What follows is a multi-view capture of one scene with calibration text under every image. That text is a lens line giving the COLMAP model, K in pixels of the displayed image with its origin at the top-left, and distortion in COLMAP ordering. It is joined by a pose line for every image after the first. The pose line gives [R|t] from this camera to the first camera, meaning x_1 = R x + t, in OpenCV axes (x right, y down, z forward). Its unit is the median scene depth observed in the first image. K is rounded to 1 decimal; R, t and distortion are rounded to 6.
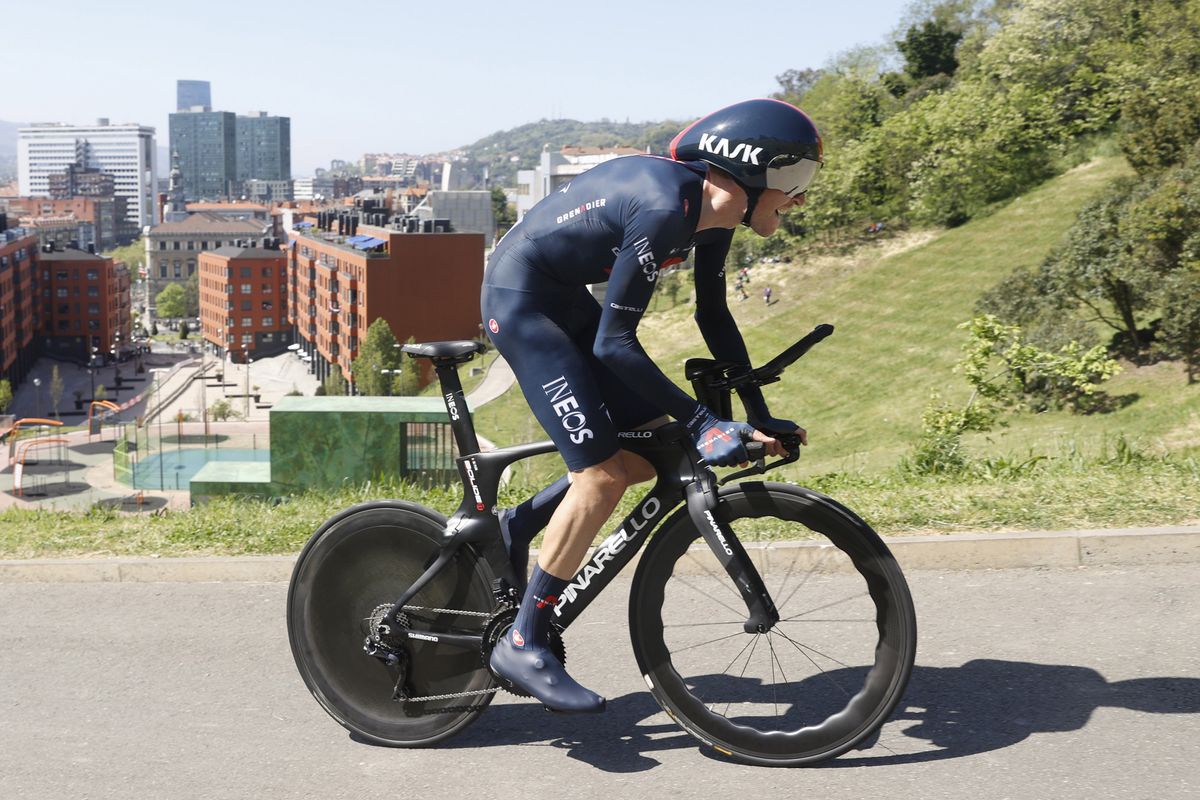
lens RADIAL K [[1350.5, 0, 601.5], [0, 1350.5, 342.5], [0, 0, 1]] dist [-0.059047, 0.050773]
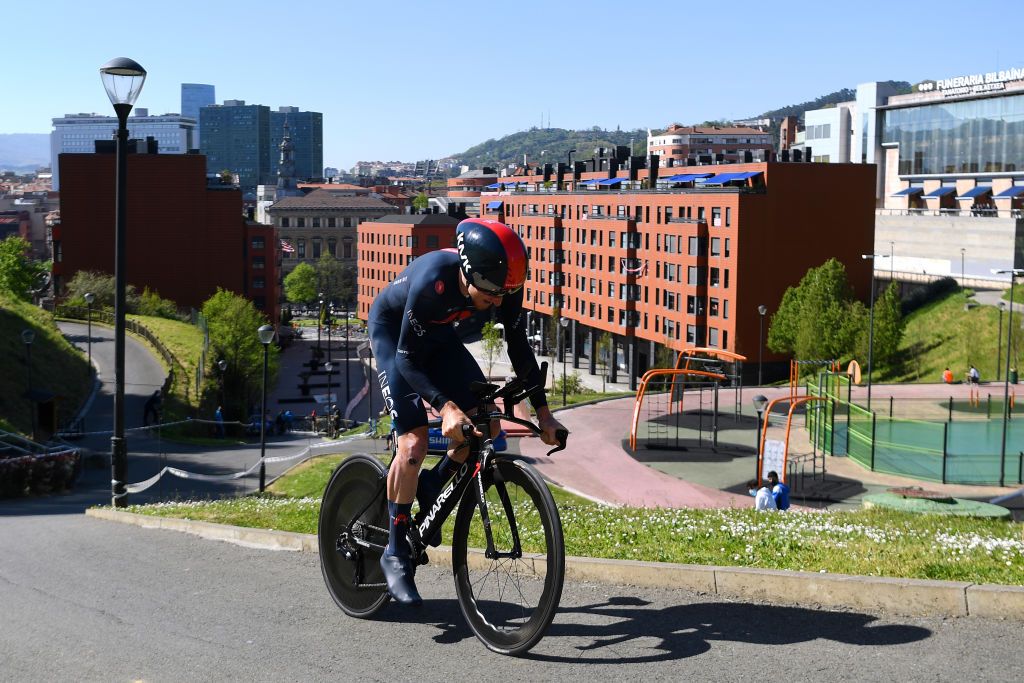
lens RADIAL K [[1189.4, 0, 445.7], [0, 1189.4, 329.5], [0, 0, 1]] dist [-0.048850, 0.036852]
pose [[0.999636, -0.005834, 0.026325, -0.178773], [0.006707, 0.999426, -0.033204, 0.019400], [-0.026117, 0.033369, 0.999102, 0.156321]]
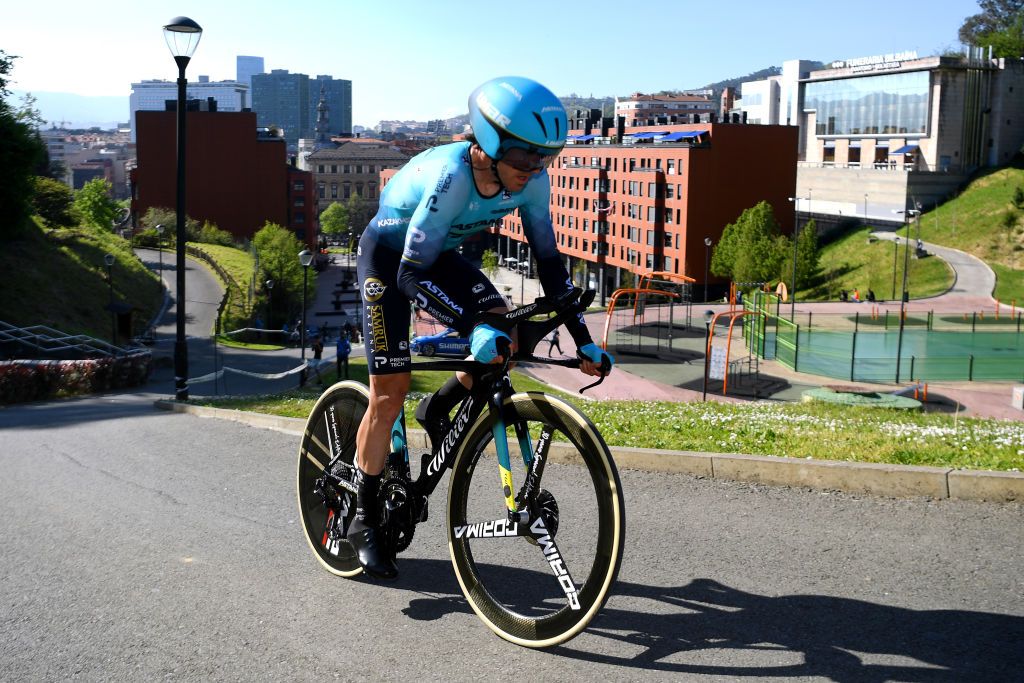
lens RADIAL K [[957.4, 0, 481.3], [0, 957.4, 287.1], [0, 0, 1]] dist [-0.069379, 0.019815]
pose [[0.998312, -0.002216, 0.058041, -0.179116], [0.002354, 0.999995, -0.002317, 0.019705], [-0.058036, 0.002449, 0.998311, 0.158971]]
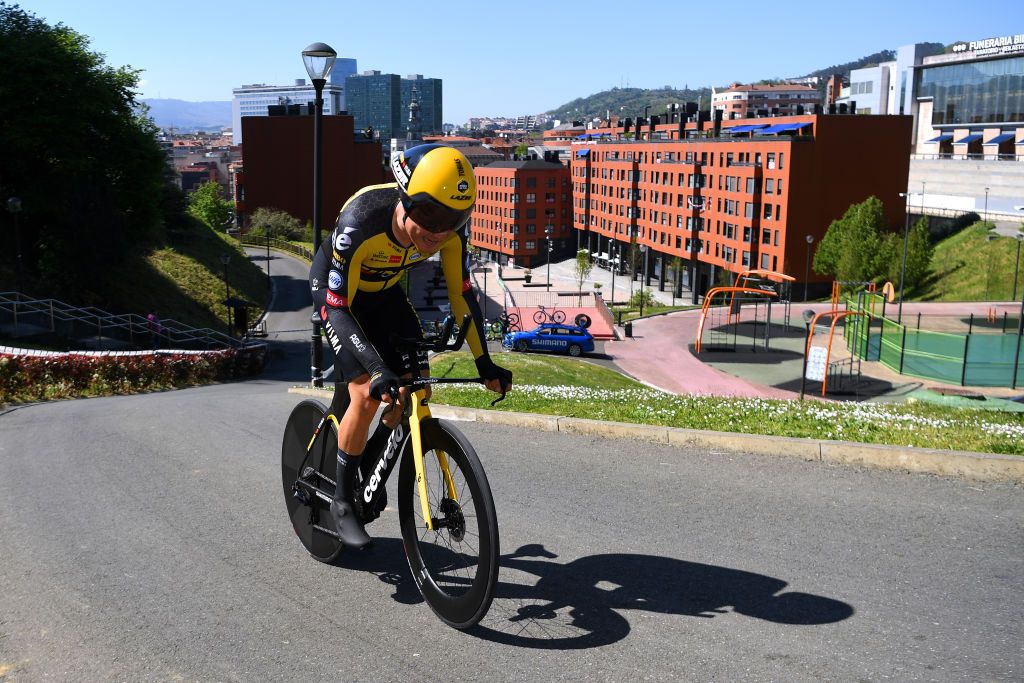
lens RADIAL K [[942.0, 0, 381.8], [0, 942.0, 345.0], [0, 0, 1]] dist [-0.075595, 0.019368]
pose [[0.990535, 0.009566, -0.136928, -0.180632], [-0.000883, 0.997992, 0.063334, 0.019434], [0.137259, -0.062614, 0.988554, 0.155047]]
